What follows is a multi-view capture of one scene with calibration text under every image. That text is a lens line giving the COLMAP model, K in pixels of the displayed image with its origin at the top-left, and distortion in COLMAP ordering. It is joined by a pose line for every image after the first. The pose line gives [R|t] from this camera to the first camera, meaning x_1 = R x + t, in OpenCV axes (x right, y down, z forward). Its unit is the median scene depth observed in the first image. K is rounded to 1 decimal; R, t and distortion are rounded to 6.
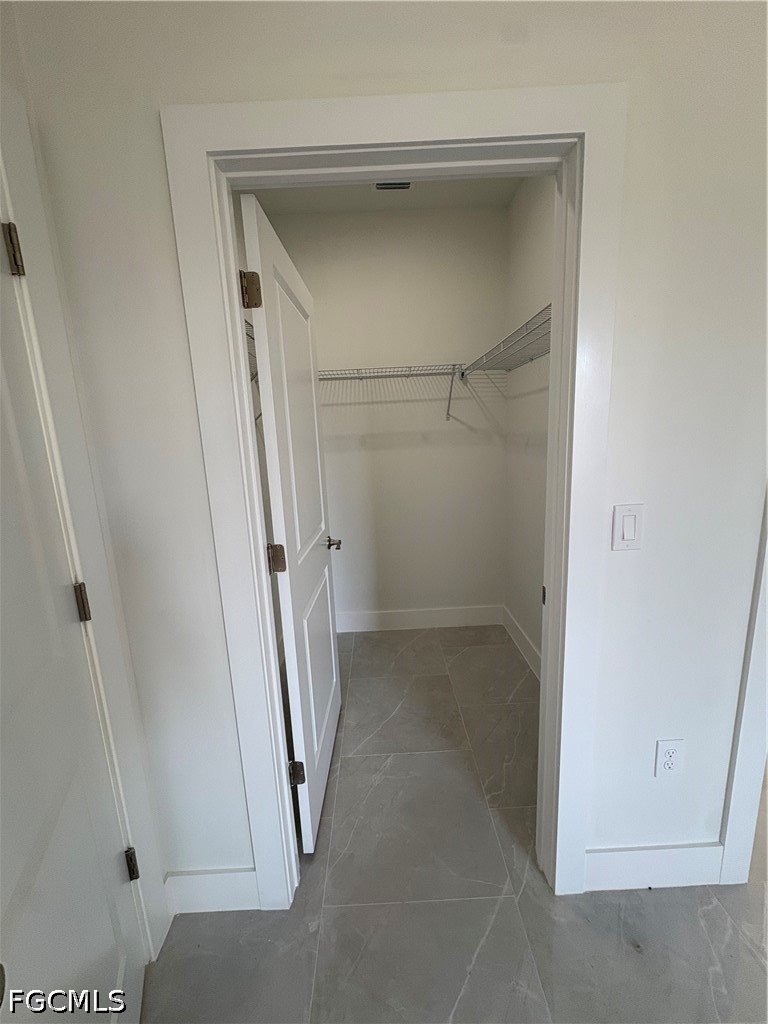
lens RADIAL K [[406.9, 0, 384.0], [0, 406.9, 512.0], [0, 0, 1]] dist [0.000804, 0.000035]
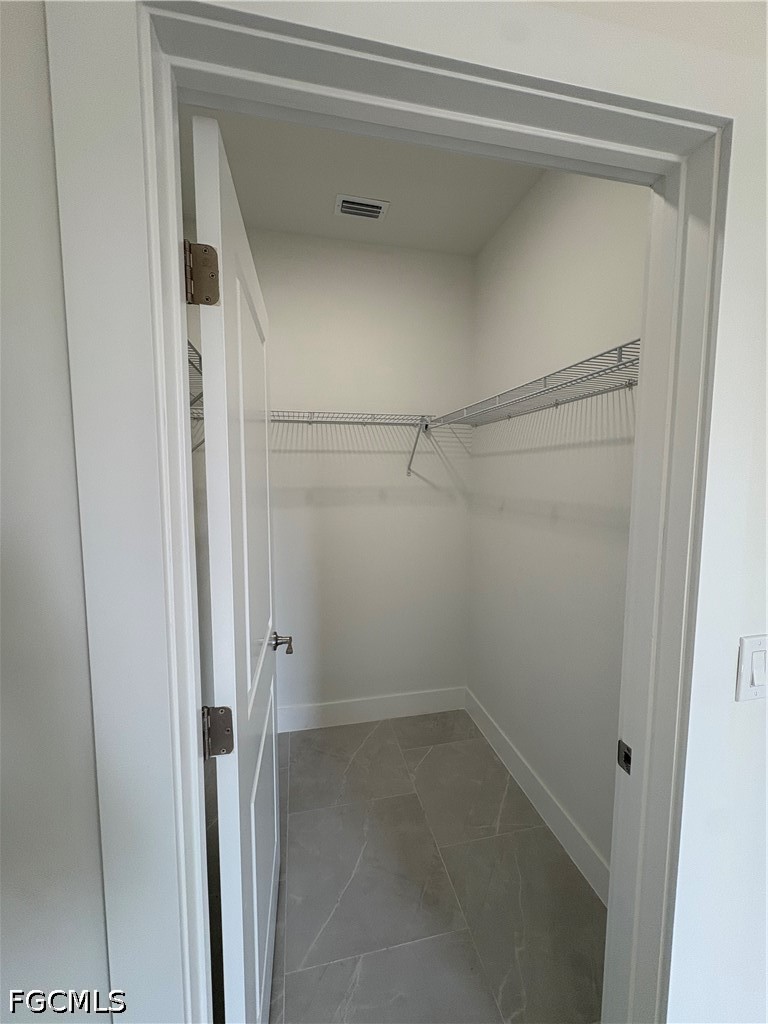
lens RADIAL K [[406.9, 0, 384.0], [0, 406.9, 512.0], [0, 0, 1]] dist [0.000804, 0.000035]
pose [[0.979100, 0.028490, 0.201374, -0.082303], [-0.008361, 0.994941, -0.100111, -0.069987], [-0.203207, 0.096335, 0.974385, 0.191032]]
